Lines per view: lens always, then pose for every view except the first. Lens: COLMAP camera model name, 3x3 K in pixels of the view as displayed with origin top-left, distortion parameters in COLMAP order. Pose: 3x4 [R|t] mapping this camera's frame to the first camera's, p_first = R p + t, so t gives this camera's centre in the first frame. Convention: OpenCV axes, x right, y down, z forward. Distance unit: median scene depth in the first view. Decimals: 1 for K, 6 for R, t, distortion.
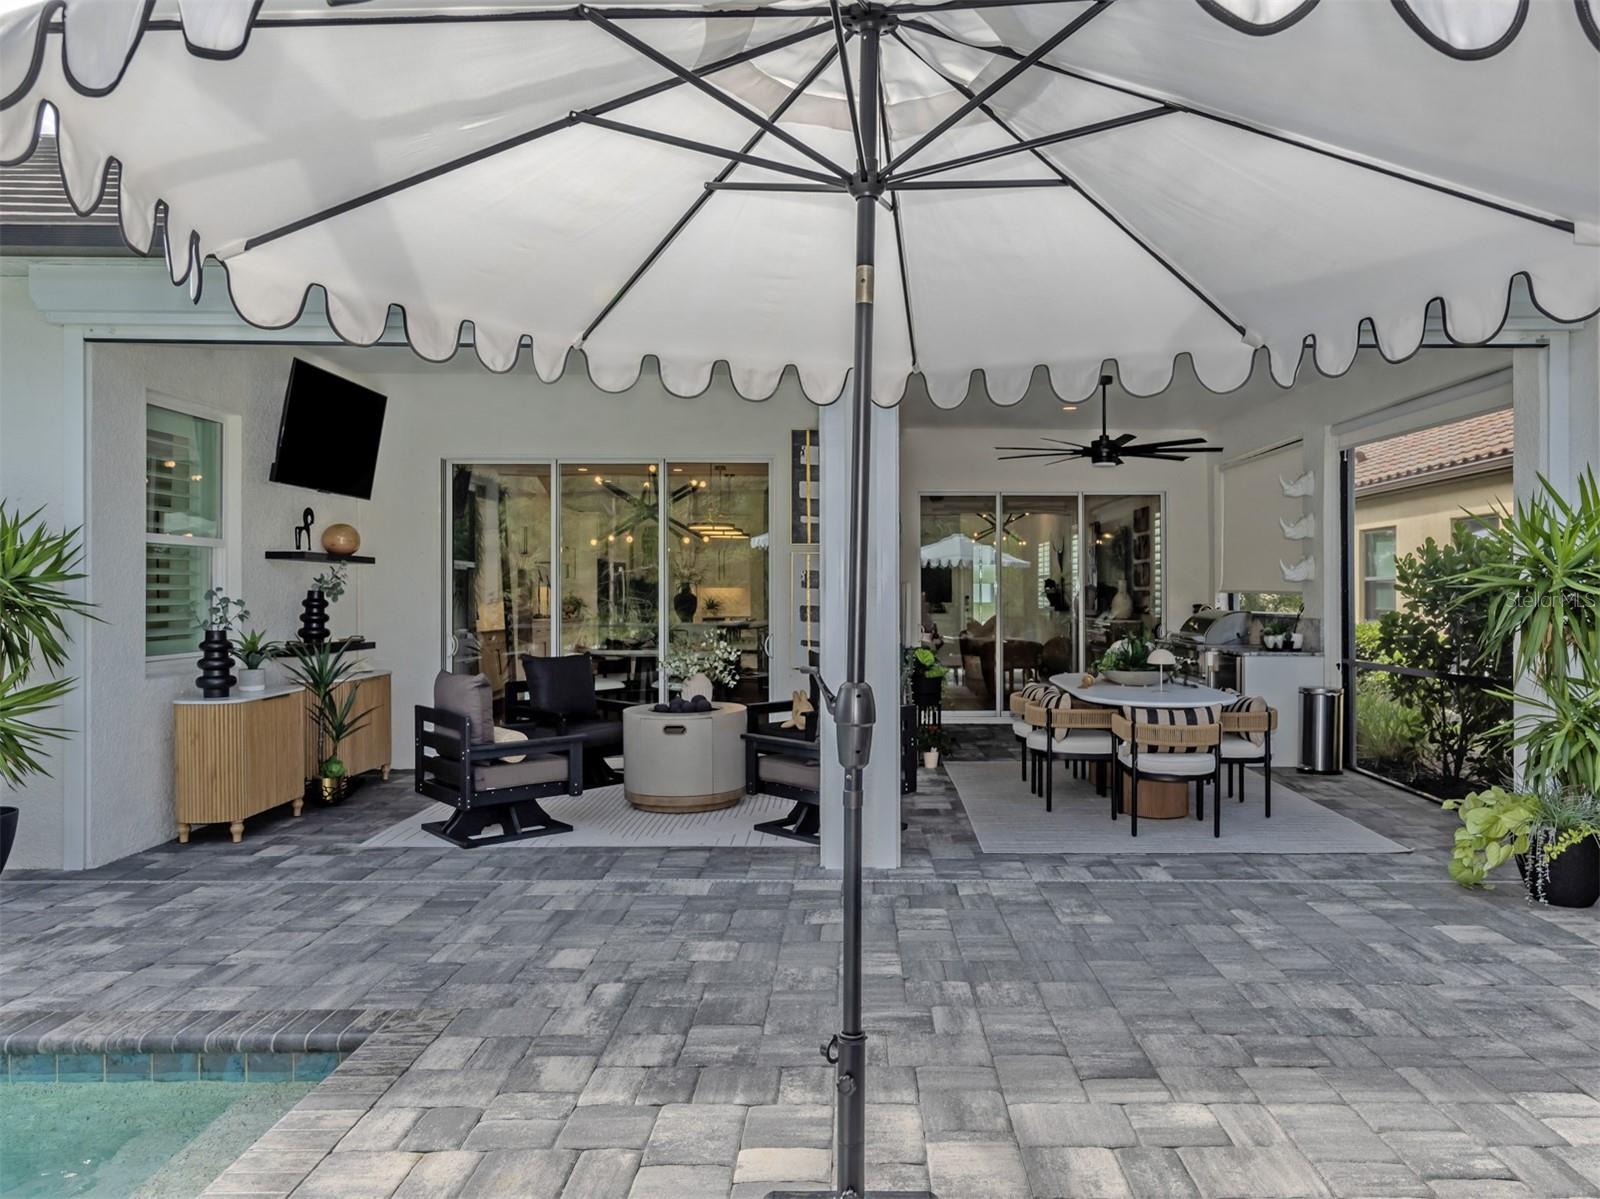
lens RADIAL K [[1095.3, 0, 820.2], [0, 1095.3, 598.8], [0, 0, 1]] dist [0.005264, 0.002481]
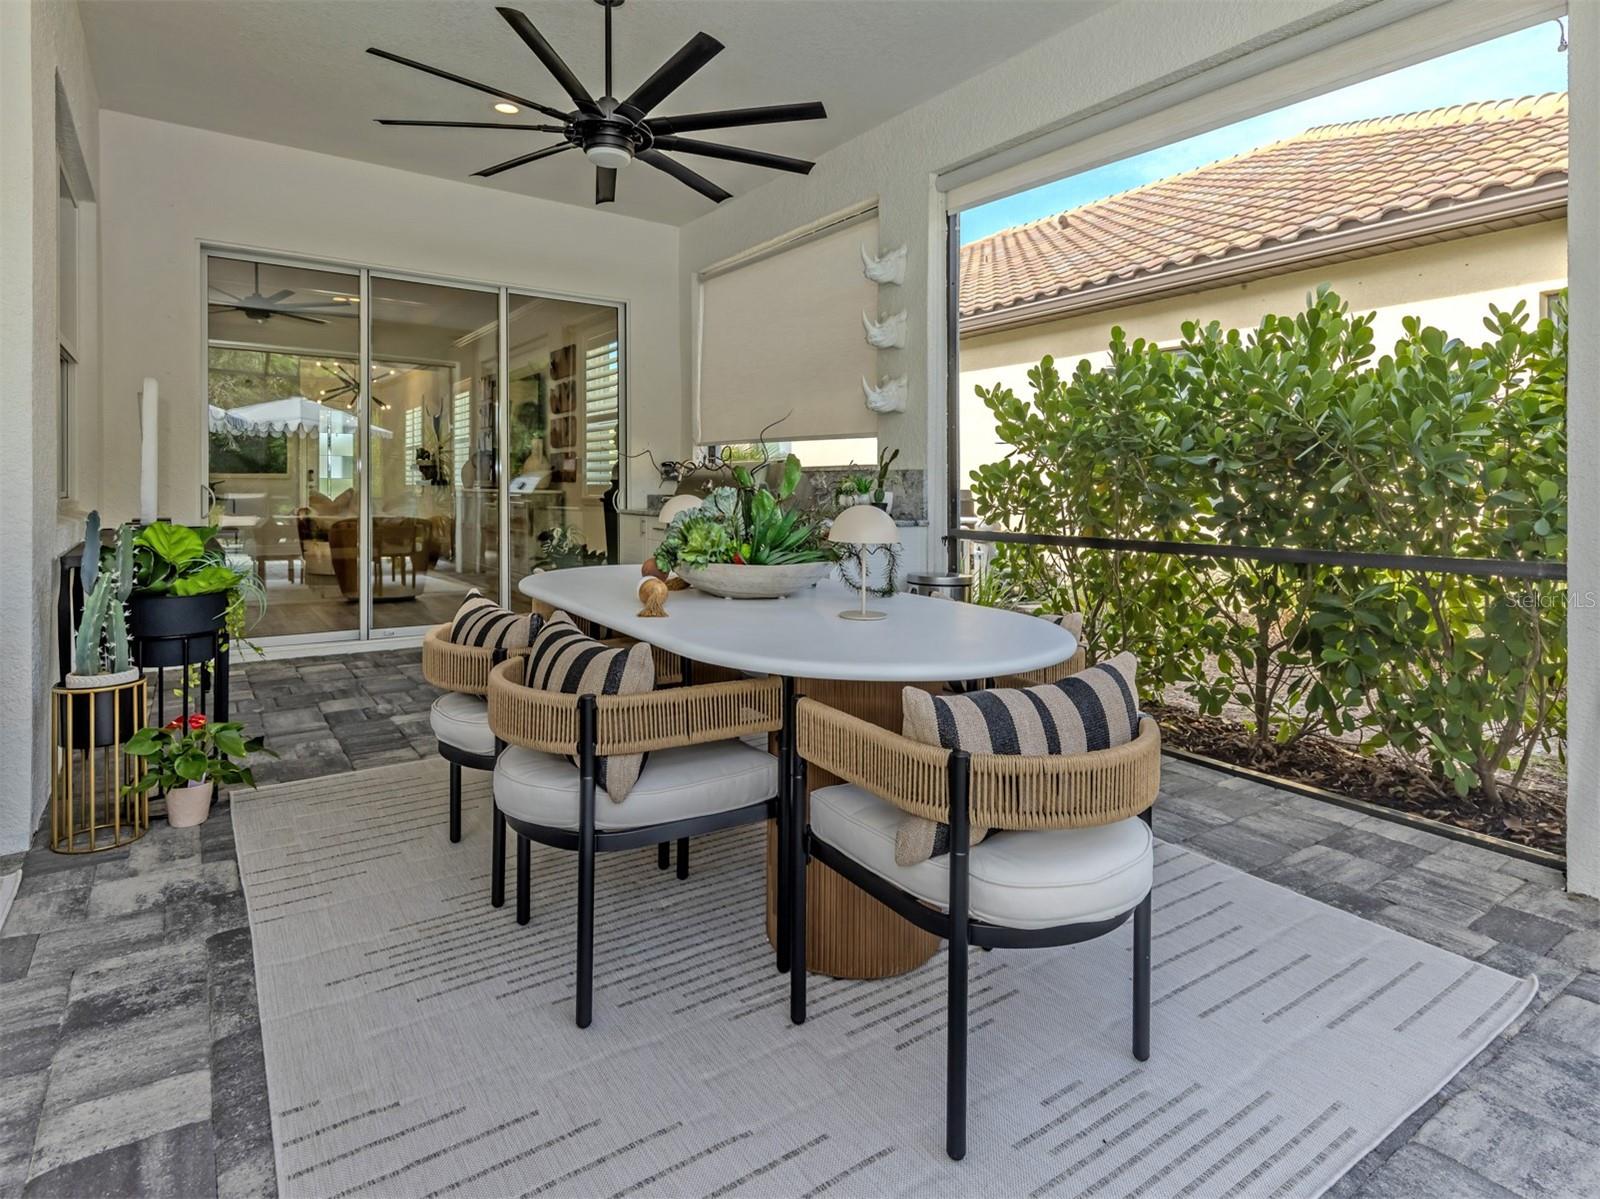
lens RADIAL K [[888.1, 0, 808.0], [0, 888.1, 502.7], [0, 0, 1]] dist [0.033620, -0.000124]
pose [[0.803732, -0.000395, 0.594992, 0.062775], [-0.006992, 0.999924, 0.010108, 0.024228], [-0.594951, -0.012284, 0.803668, 0.441928]]
